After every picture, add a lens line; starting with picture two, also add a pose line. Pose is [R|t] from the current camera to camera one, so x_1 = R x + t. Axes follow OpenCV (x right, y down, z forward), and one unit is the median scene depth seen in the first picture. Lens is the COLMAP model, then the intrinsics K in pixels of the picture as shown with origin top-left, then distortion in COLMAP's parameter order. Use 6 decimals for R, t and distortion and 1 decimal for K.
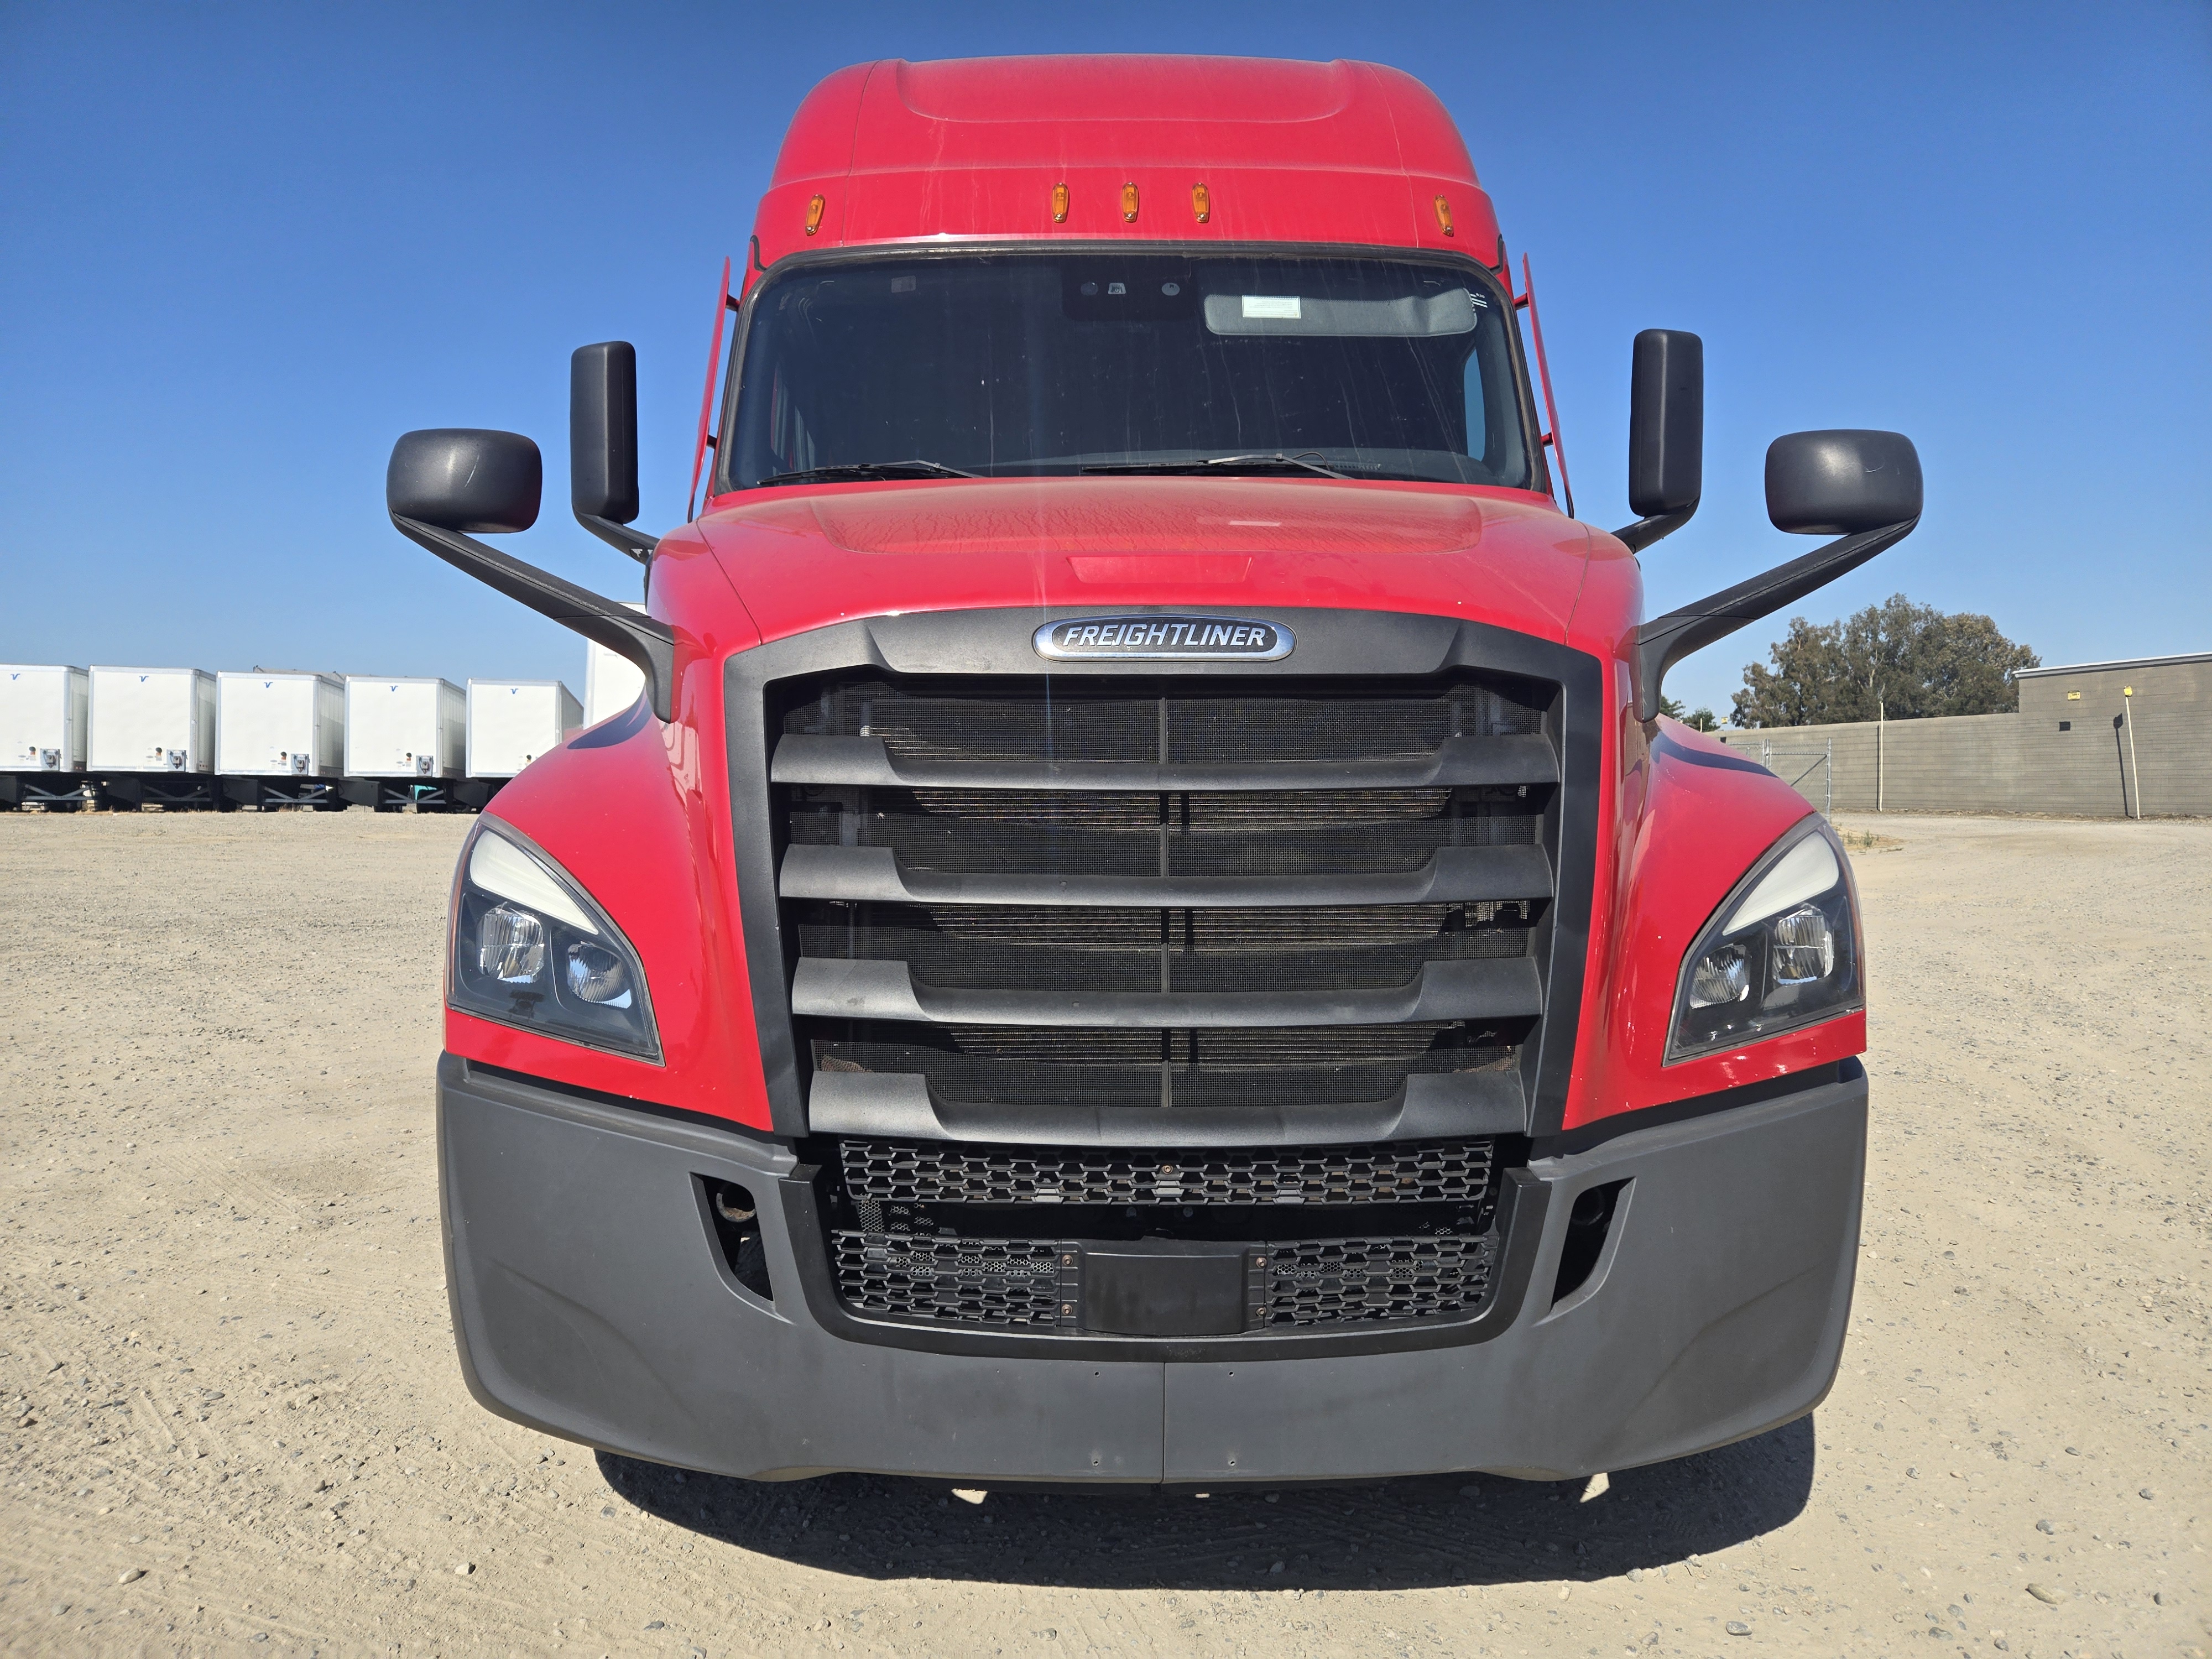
lens RADIAL K [[1459.8, 0, 1097.7], [0, 1459.8, 813.4], [0, 0, 1]] dist [0.046481, -0.028638]
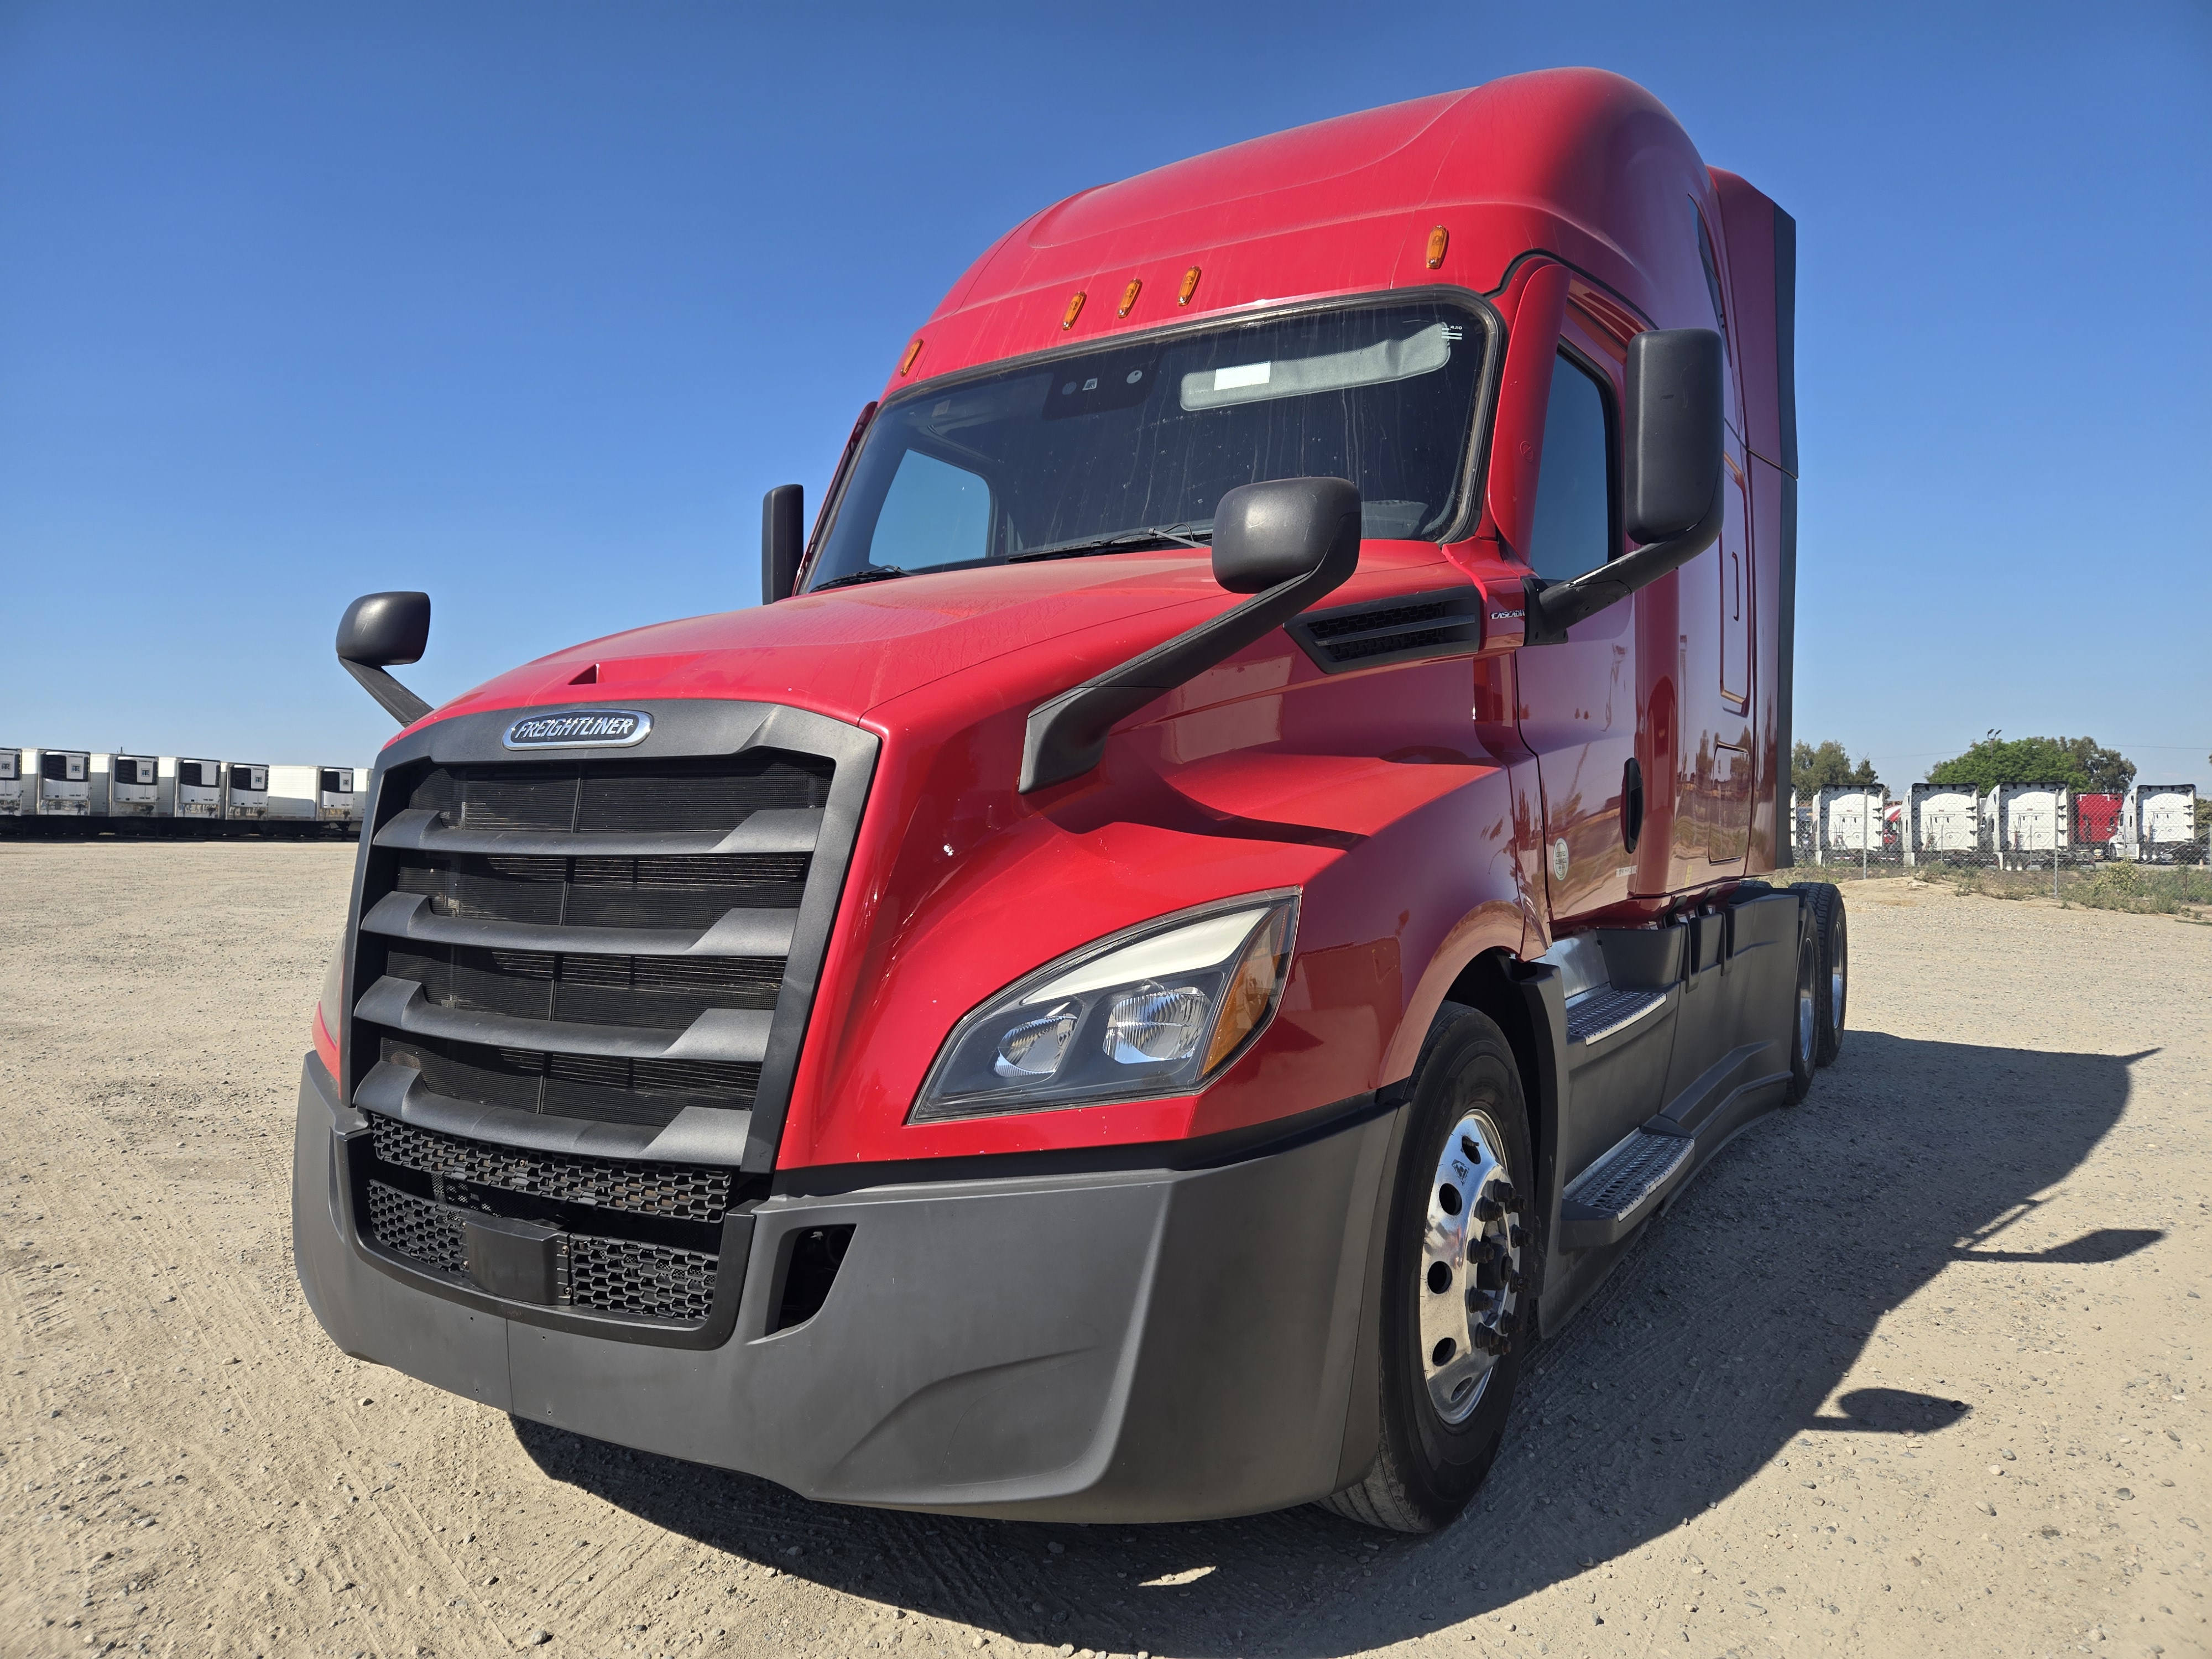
lens RADIAL K [[1459.8, 0, 1114.0], [0, 1459.8, 834.0], [0, 0, 1]] dist [0.046481, -0.028638]
pose [[0.856889, 0.004420, -0.515482, 1.065790], [-0.016946, 0.999664, -0.019598, -0.016292], [0.515222, 0.025528, 0.856676, 0.184248]]
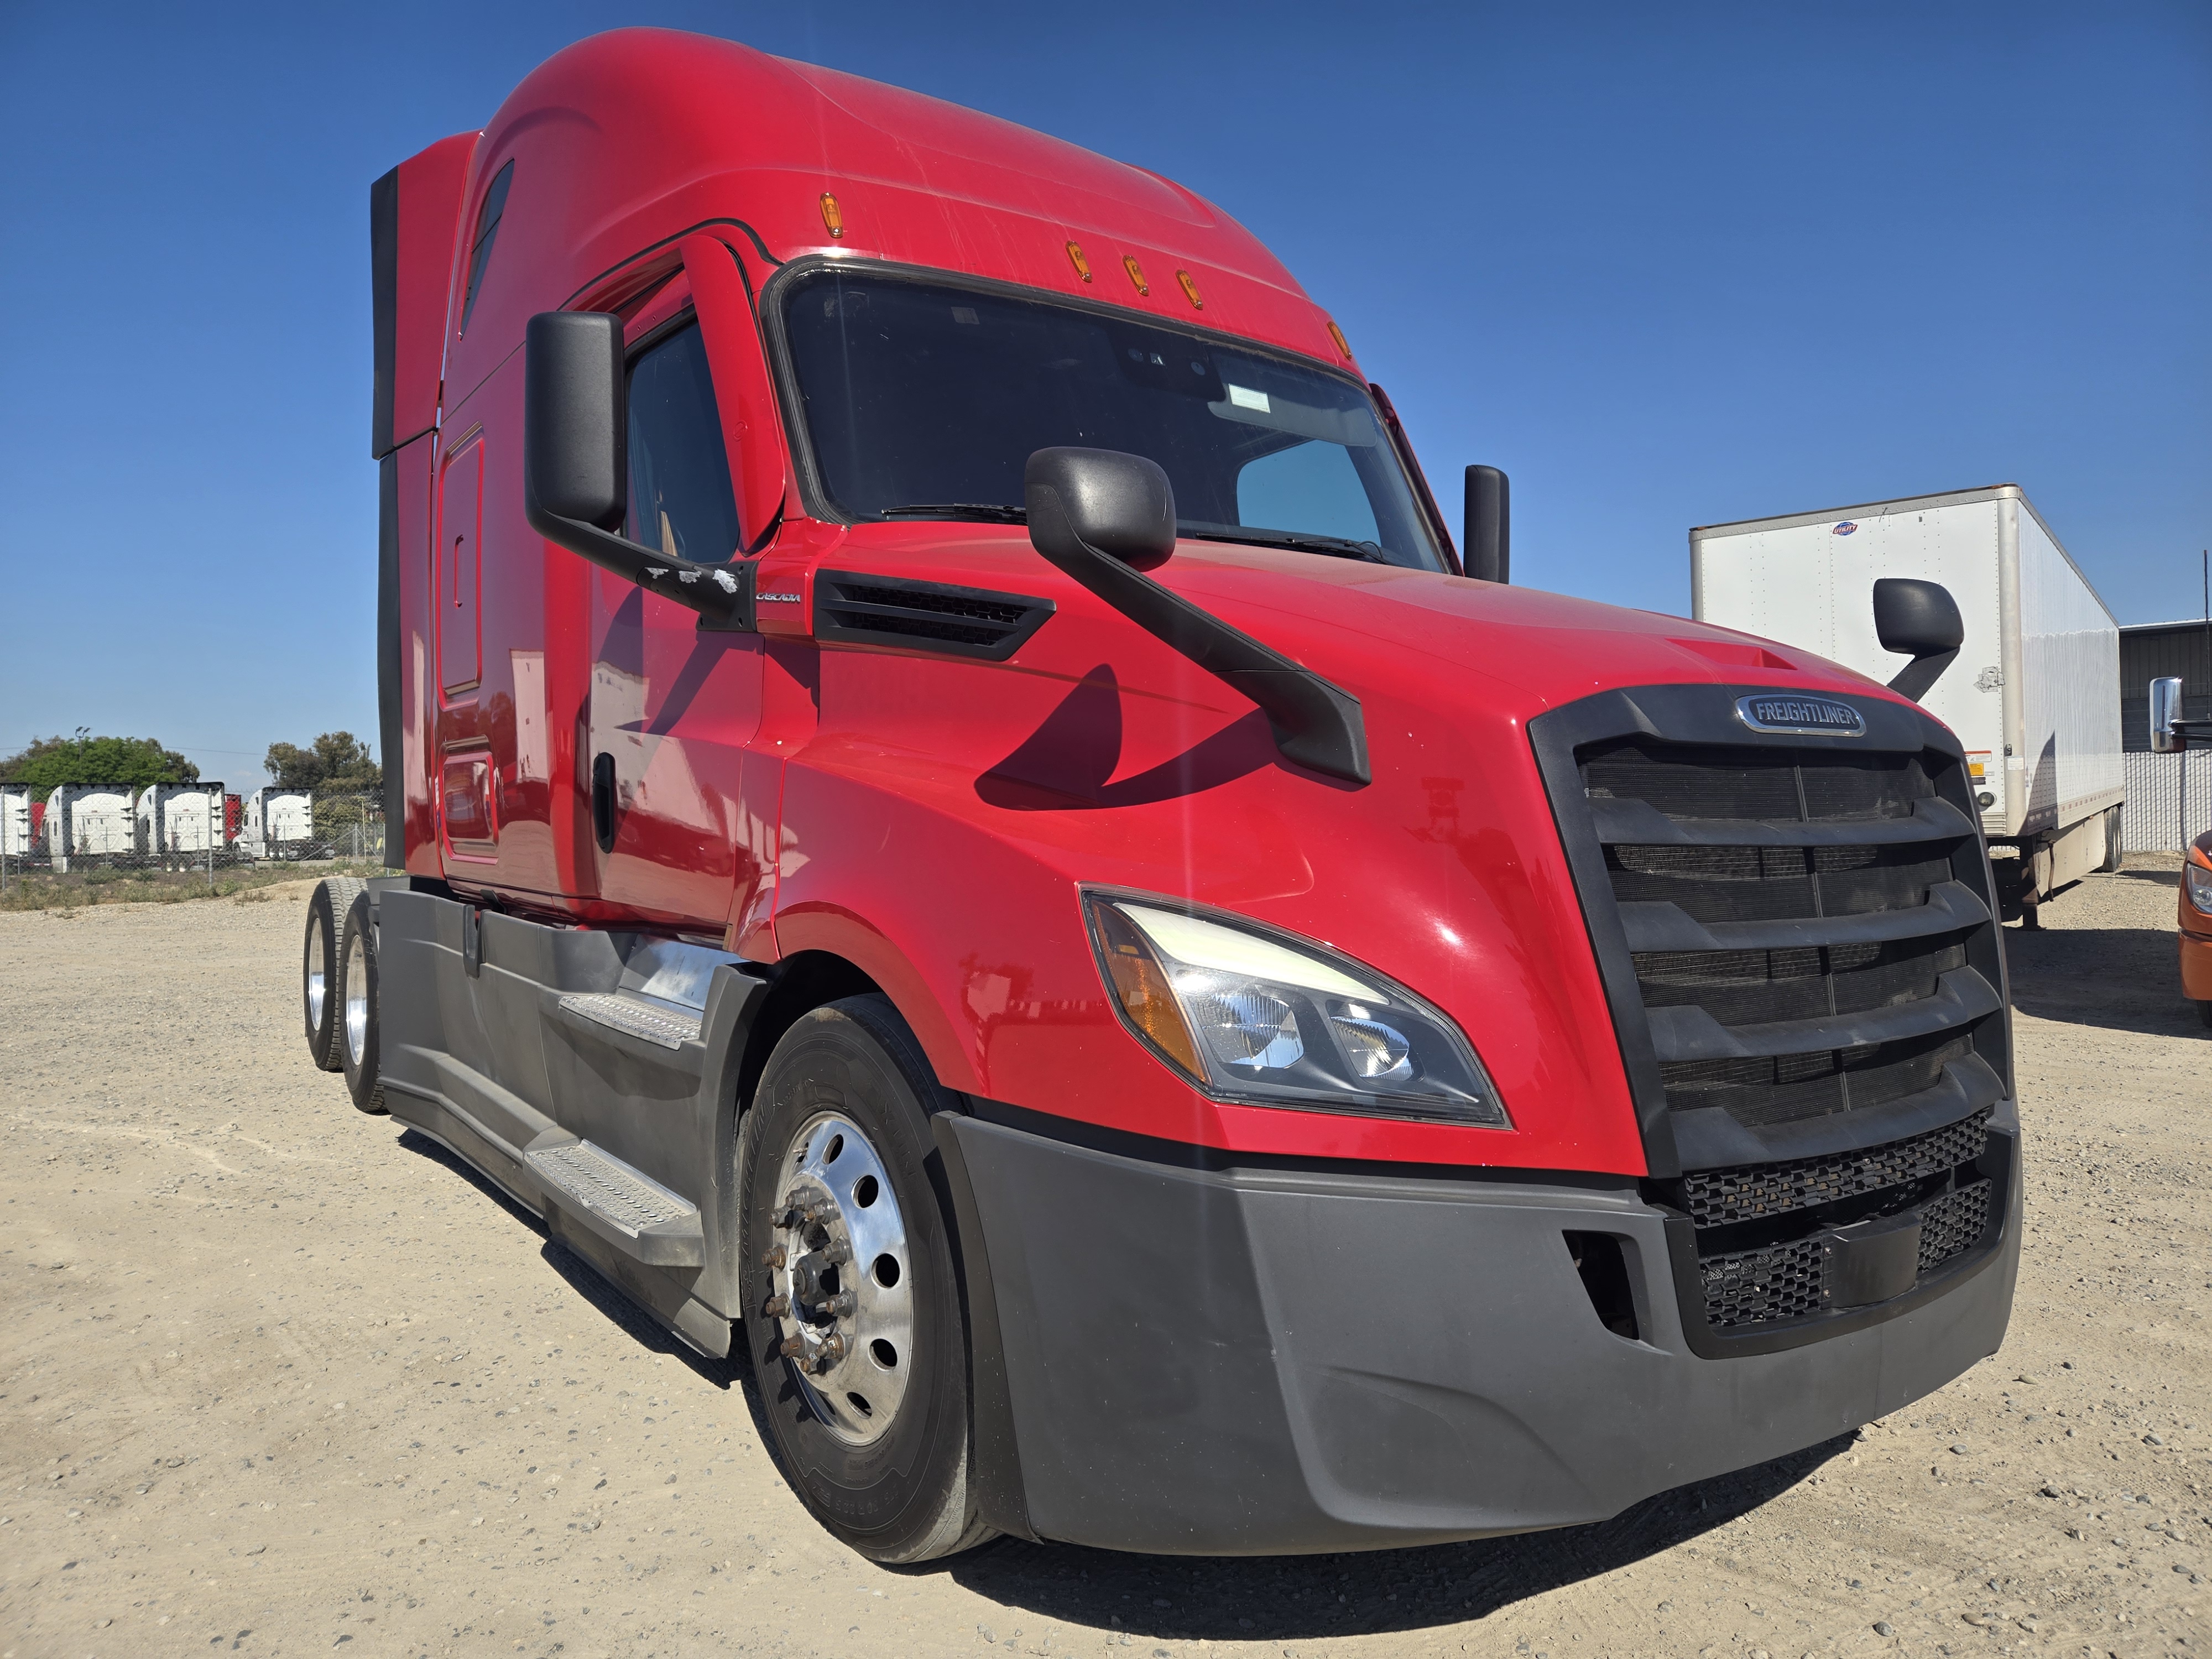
lens RADIAL K [[1459.8, 0, 1102.8], [0, 1459.8, 835.5], [0, 0, 1]] dist [0.046481, -0.028638]
pose [[0.828868, -0.016914, 0.559188, -1.097616], [0.028362, 0.999528, -0.011808, -0.024721], [-0.558724, 0.025647, 0.828957, 0.329766]]
